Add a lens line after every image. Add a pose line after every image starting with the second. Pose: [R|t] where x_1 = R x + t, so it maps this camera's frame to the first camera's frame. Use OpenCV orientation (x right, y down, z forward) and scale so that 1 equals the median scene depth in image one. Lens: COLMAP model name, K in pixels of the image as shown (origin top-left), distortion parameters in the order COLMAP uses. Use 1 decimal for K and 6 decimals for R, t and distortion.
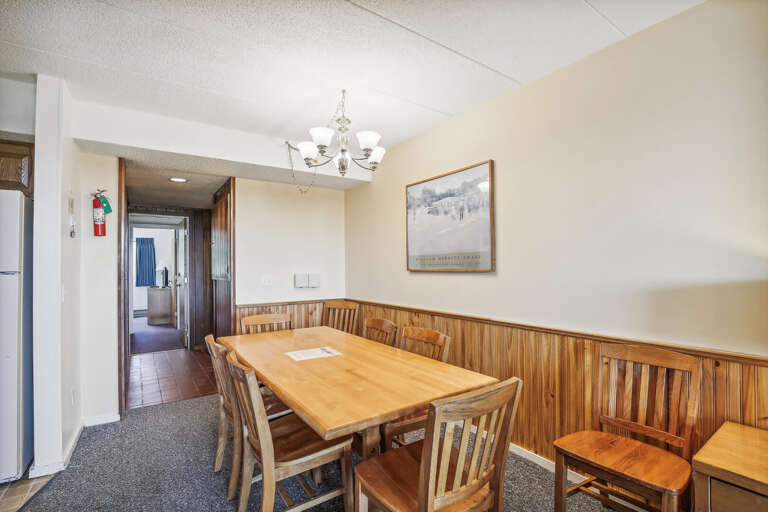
lens RADIAL K [[364.0, 0, 386.2], [0, 364.0, 260.2], [0, 0, 1]] dist [-0.019115, 0.001115]
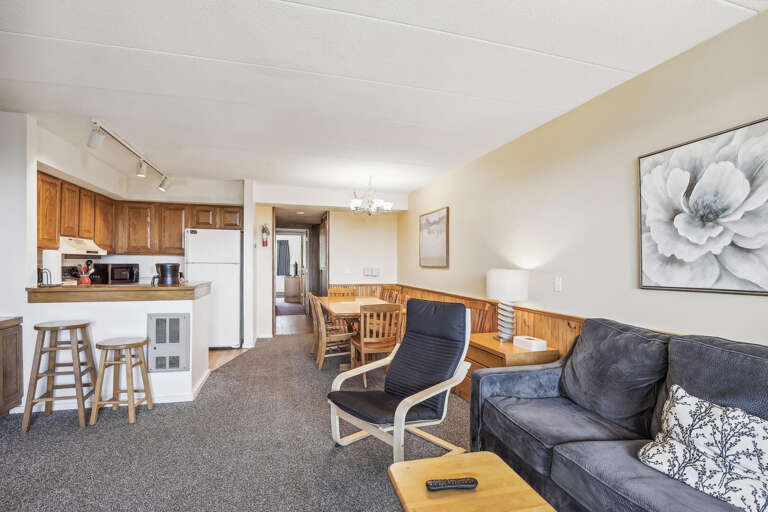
lens RADIAL K [[357.1, 0, 383.0], [0, 357.1, 267.2], [0, 0, 1]] dist [-0.029812, 0.005696]
pose [[0.951218, 0.020157, -0.307860, 0.440382], [-0.011278, 0.999468, 0.030595, -0.016701], [0.308313, -0.025630, 0.950940, -0.677106]]
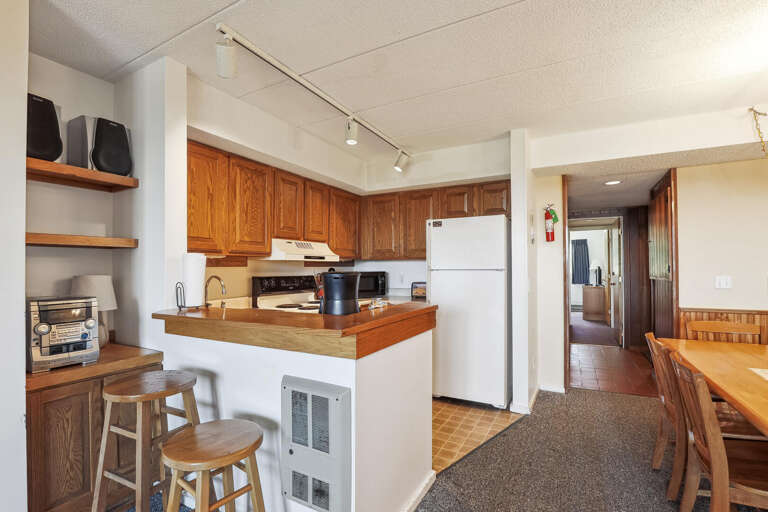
lens RADIAL K [[357.1, 0, 383.0], [0, 357.1, 267.2], [0, 0, 1]] dist [-0.029812, 0.005696]
pose [[0.460331, 0.001808, -0.887746, 0.030986], [0.017587, 0.999783, 0.011156, -0.001300], [0.887573, -0.020749, 0.460199, -0.081276]]
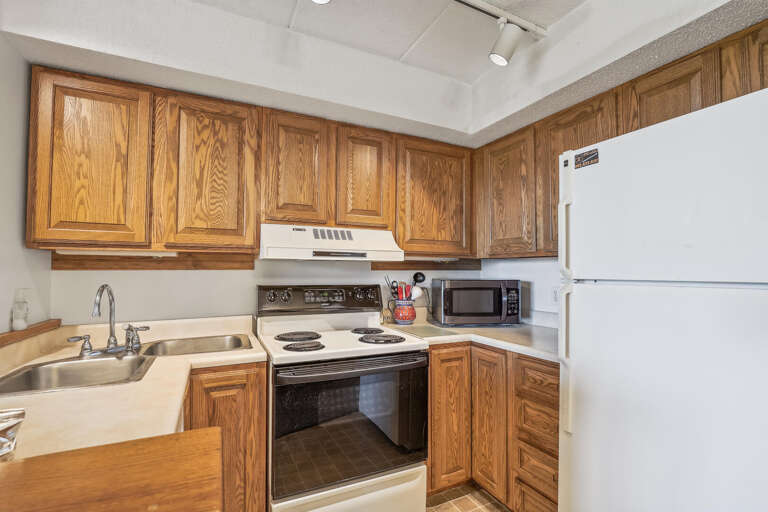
lens RADIAL K [[355.4, 0, 384.0], [0, 355.4, 256.0], [0, 0, 1]] dist [-0.028435, 0.005910]
pose [[-0.137116, -0.033975, -0.989972, -0.419182], [0.015705, 0.999211, -0.036467, 0.004186], [0.990430, -0.020548, -0.136475, 0.378387]]
